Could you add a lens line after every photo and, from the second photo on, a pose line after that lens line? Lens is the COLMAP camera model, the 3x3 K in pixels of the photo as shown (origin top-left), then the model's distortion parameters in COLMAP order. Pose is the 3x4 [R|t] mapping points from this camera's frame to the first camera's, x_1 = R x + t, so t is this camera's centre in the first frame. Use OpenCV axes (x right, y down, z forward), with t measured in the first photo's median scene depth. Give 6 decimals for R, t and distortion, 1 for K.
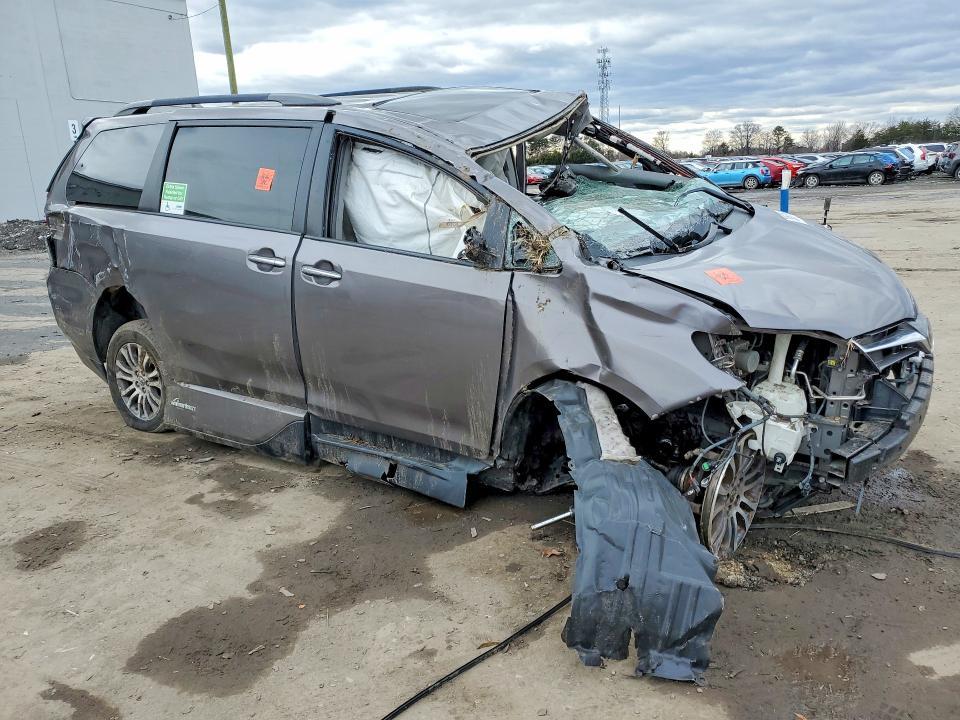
lens RADIAL K [[657.0, 0, 479.7], [0, 657.0, 355.6], [0, 0, 1]] dist [0.065833, -0.059365]
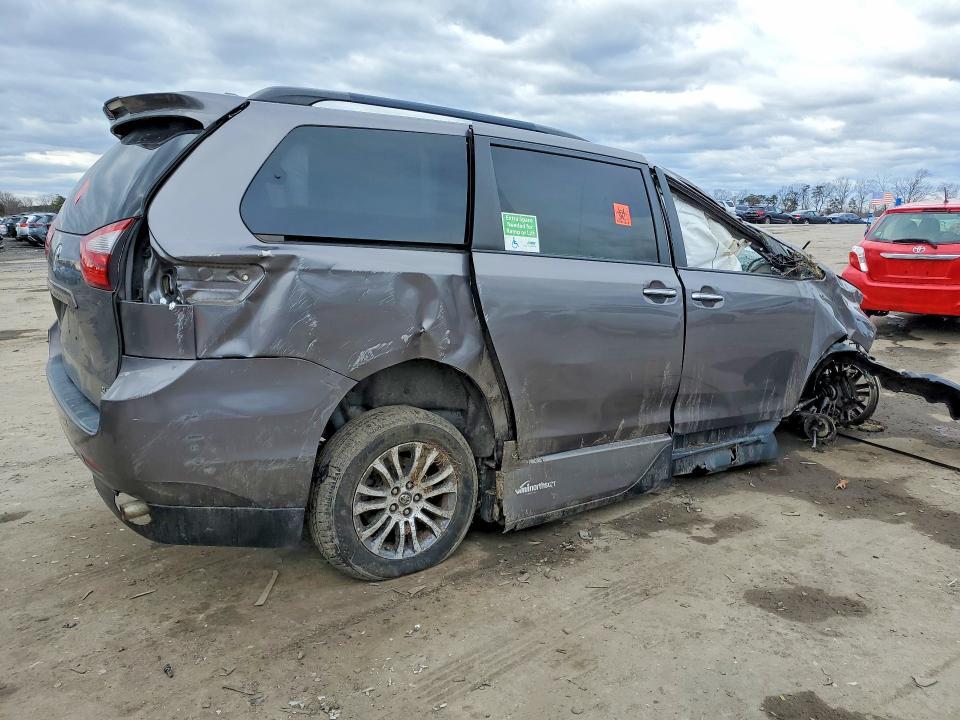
lens RADIAL K [[657.0, 0, 479.7], [0, 657.0, 355.6], [0, 0, 1]] dist [0.065833, -0.059365]
pose [[0.454510, -0.135388, 0.880392, -1.333015], [0.220280, 0.974766, 0.036179, -0.142571], [-0.863074, 0.177489, 0.472864, 0.754917]]
